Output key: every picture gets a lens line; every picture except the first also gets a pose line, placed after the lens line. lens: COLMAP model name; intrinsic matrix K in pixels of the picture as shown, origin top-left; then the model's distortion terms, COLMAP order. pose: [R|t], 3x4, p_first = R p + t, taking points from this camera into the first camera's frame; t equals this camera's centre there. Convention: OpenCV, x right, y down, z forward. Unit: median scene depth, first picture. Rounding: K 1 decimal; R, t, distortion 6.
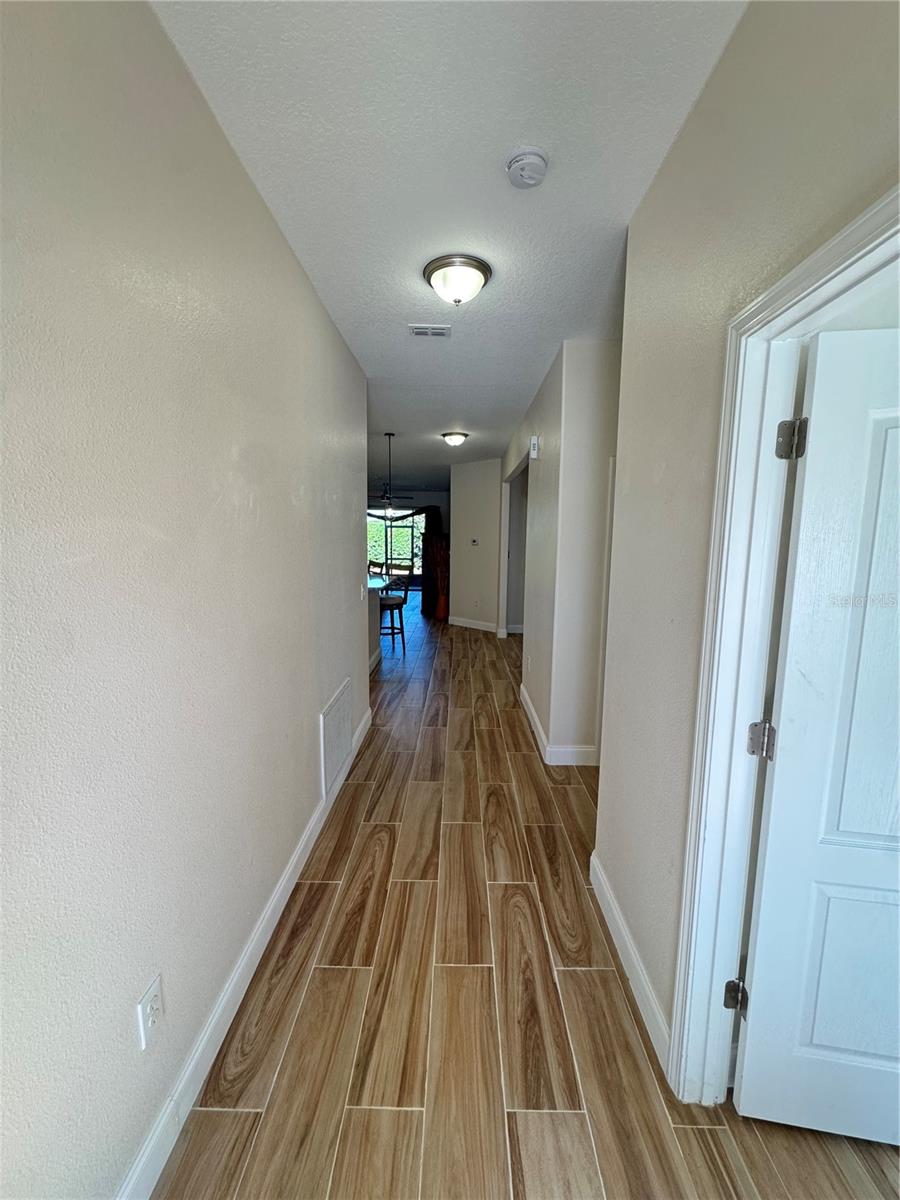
lens RADIAL K [[482.7, 0, 450.0], [0, 482.7, 600.0], [0, 0, 1]] dist [-0.000643, -0.000129]
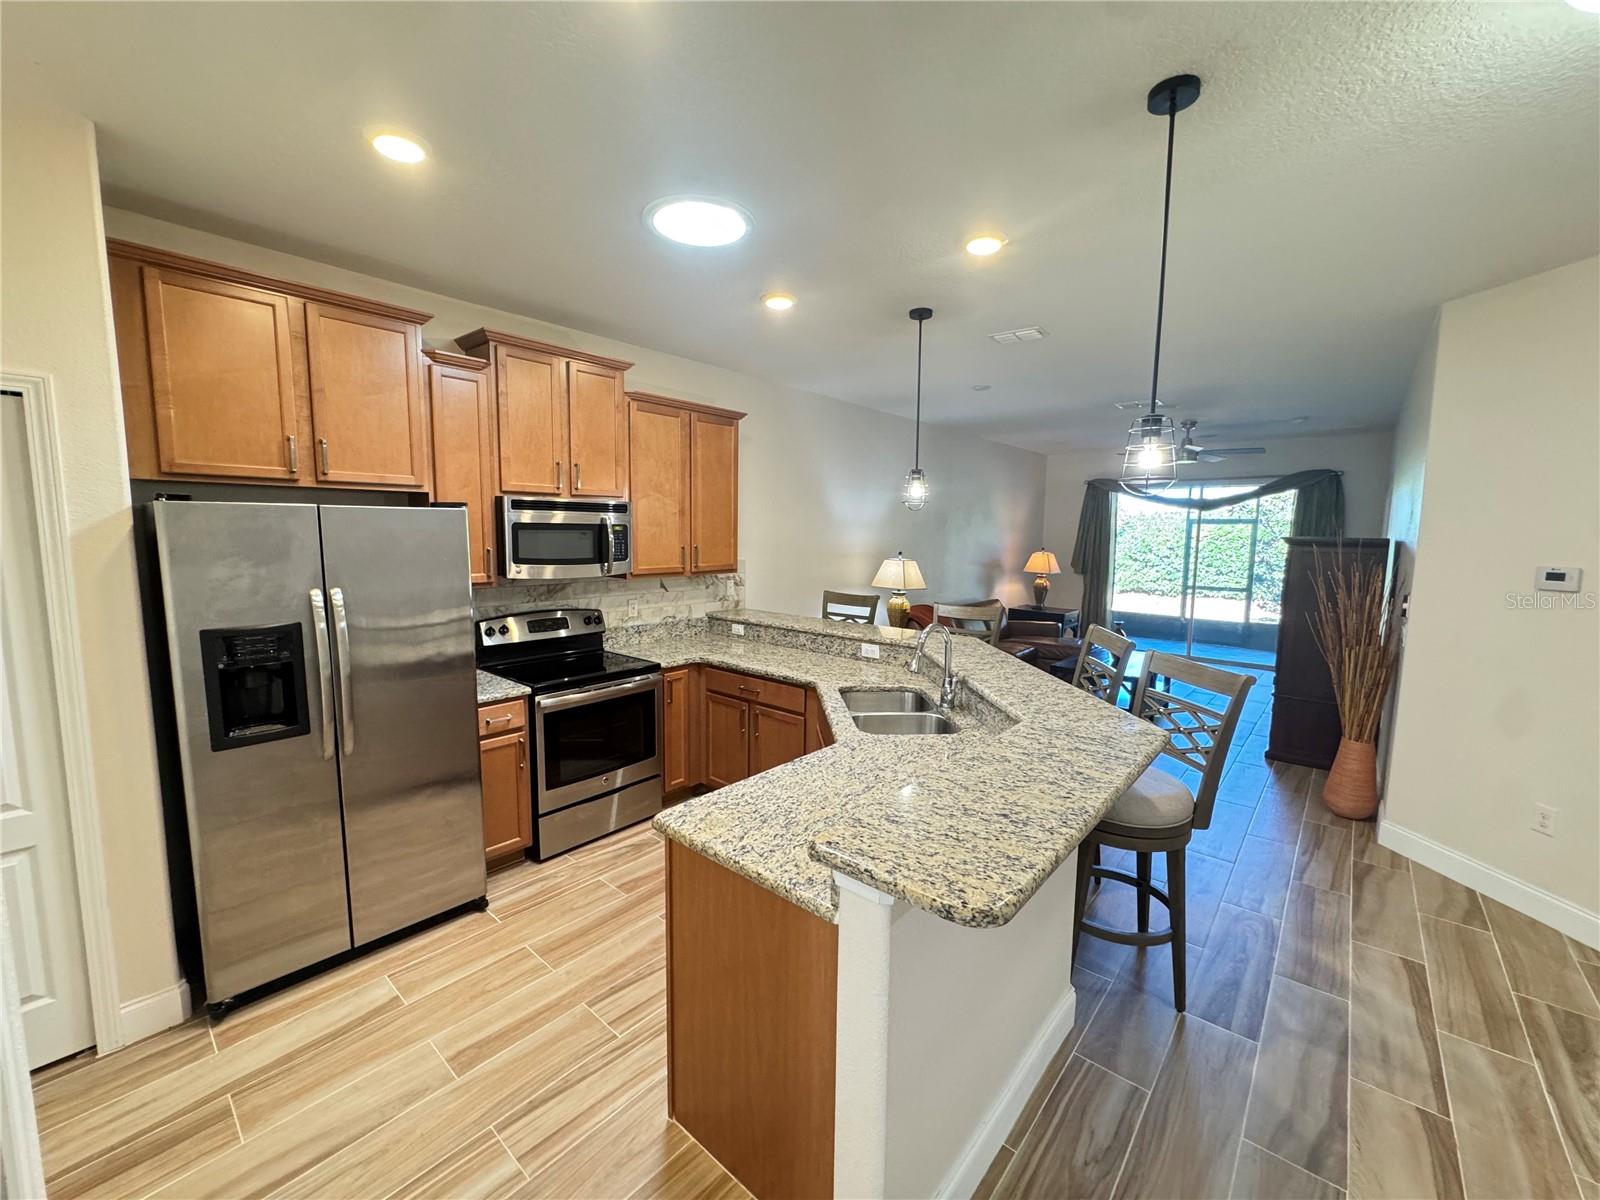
lens RADIAL K [[643.6, 0, 800.0], [0, 643.6, 600.0], [0, 0, 1]] dist [-0.000643, -0.000129]
pose [[0.773210, 0.065437, -0.630765, -0.033981], [-0.085554, 0.996332, -0.001513, -0.060437], [0.628353, 0.055134, 0.775972, 0.396871]]
